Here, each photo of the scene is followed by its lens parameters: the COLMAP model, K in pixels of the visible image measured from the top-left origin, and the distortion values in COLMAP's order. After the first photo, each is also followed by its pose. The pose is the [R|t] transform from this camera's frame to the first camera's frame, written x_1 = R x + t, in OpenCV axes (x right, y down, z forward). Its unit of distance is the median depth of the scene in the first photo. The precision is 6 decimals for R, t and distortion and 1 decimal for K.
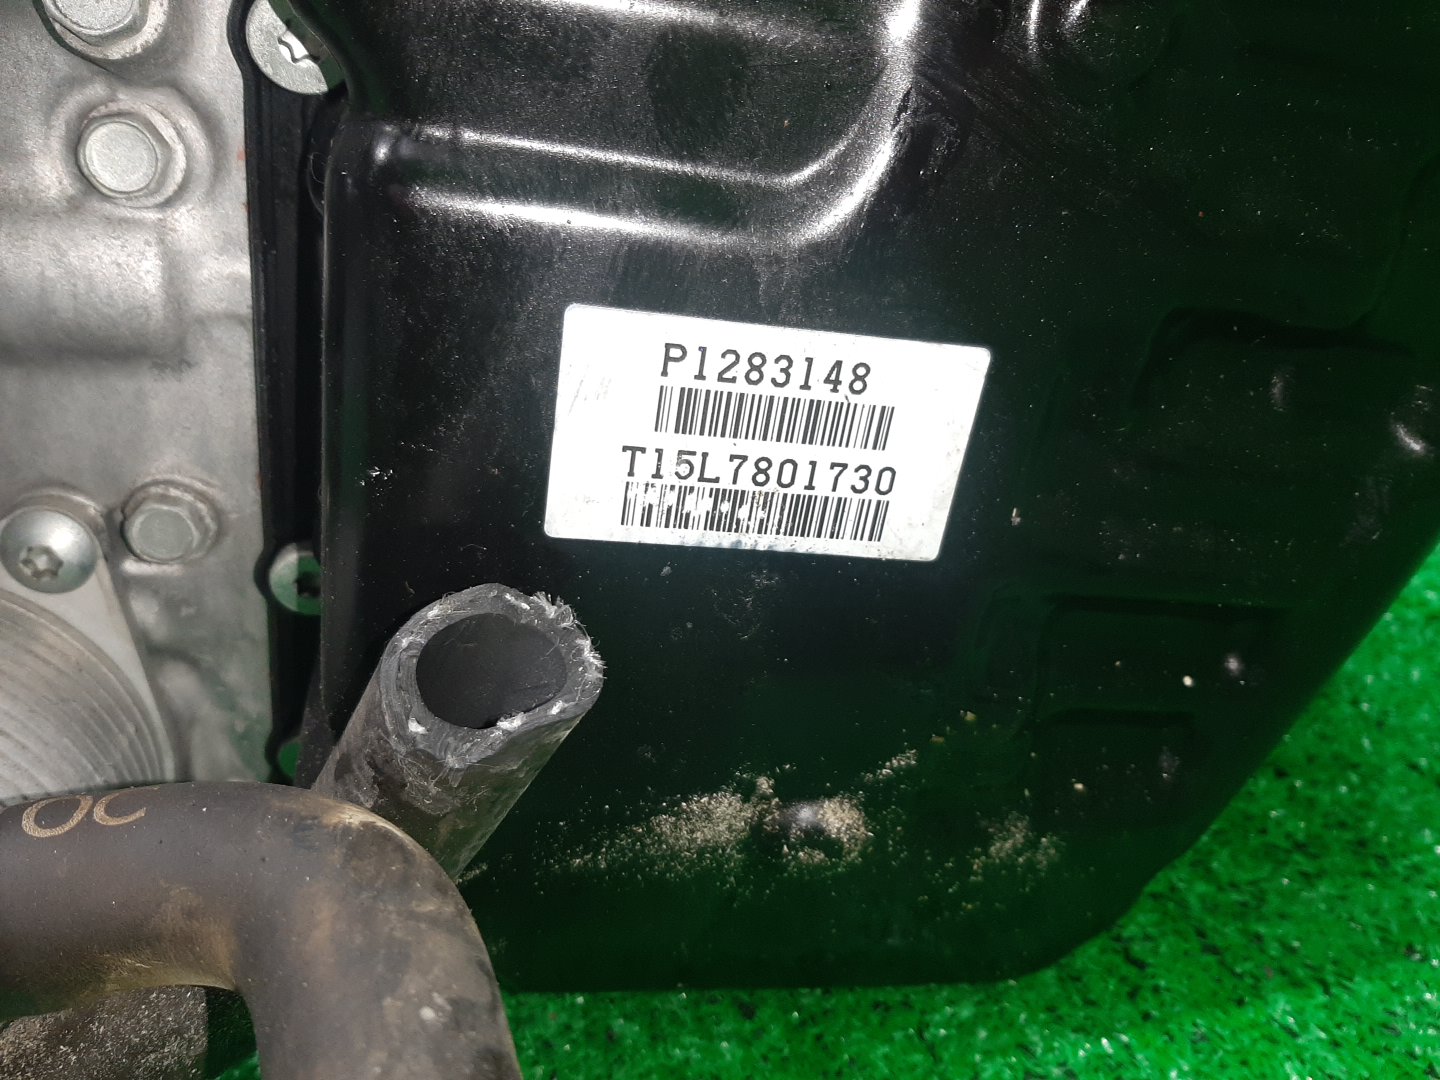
lens RADIAL K [[1101.3, 0, 733.6], [0, 1101.3, 543.3], [0, 0, 1]] dist [-0.018111, -0.012137]
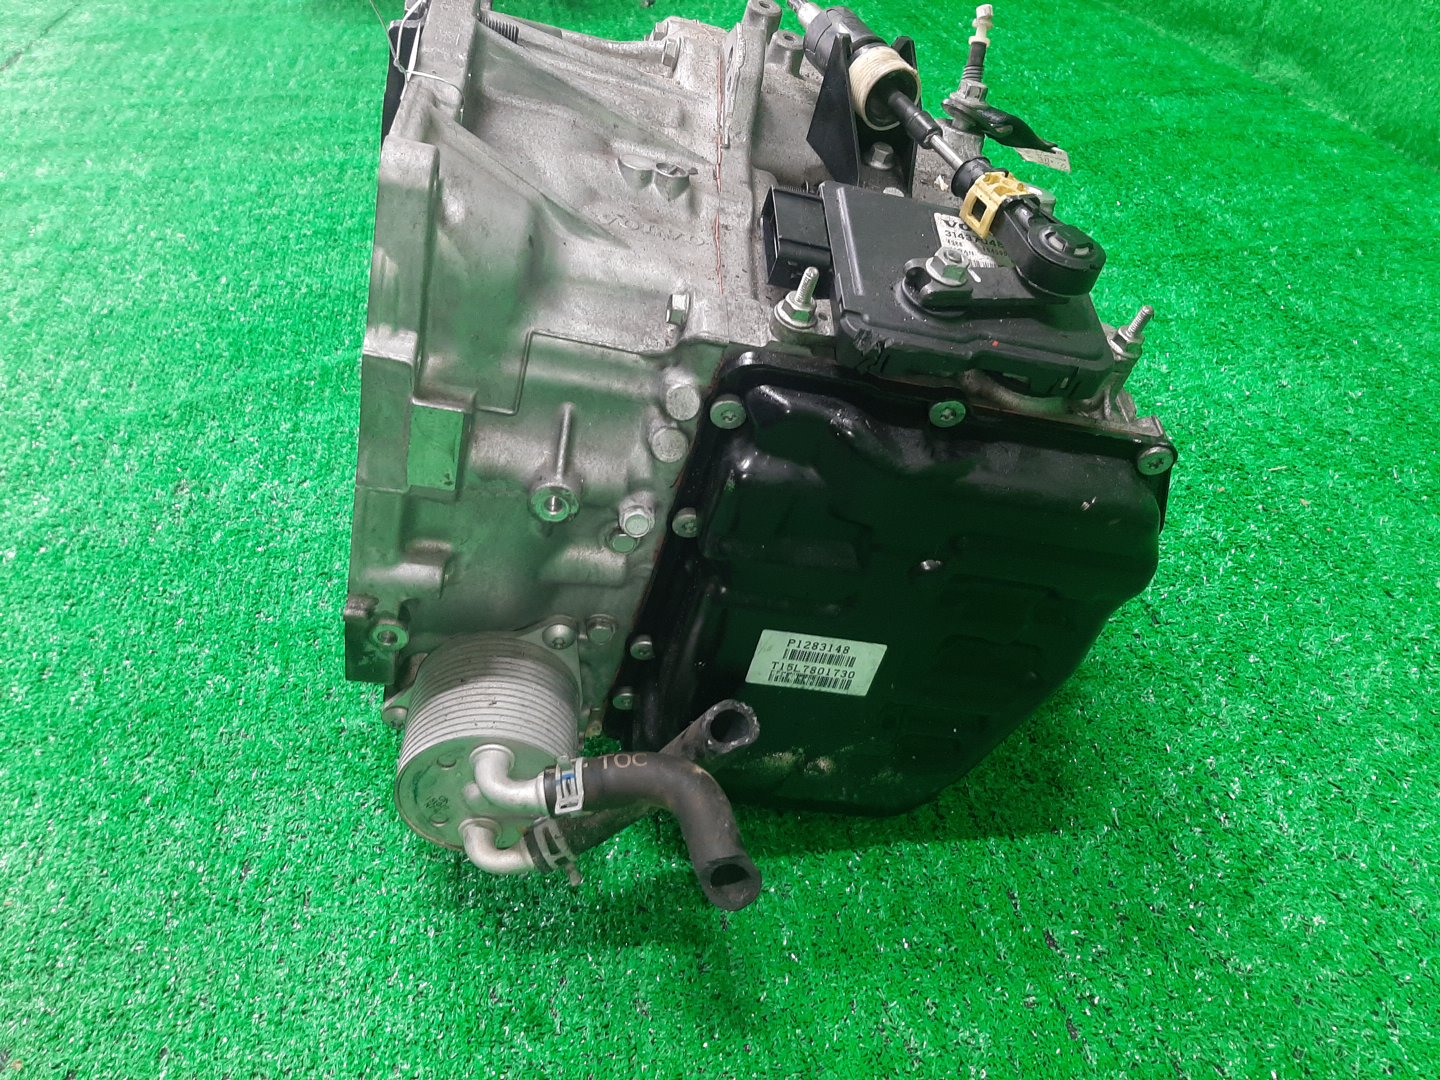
lens RADIAL K [[1101.3, 0, 713.3], [0, 1101.3, 534.7], [0, 0, 1]] dist [-0.018111, -0.012137]
pose [[0.991431, 0.124405, -0.039841, -0.184248], [-0.114097, 0.973212, 0.199602, -1.052917], [0.063605, -0.193346, 0.979067, -2.090149]]
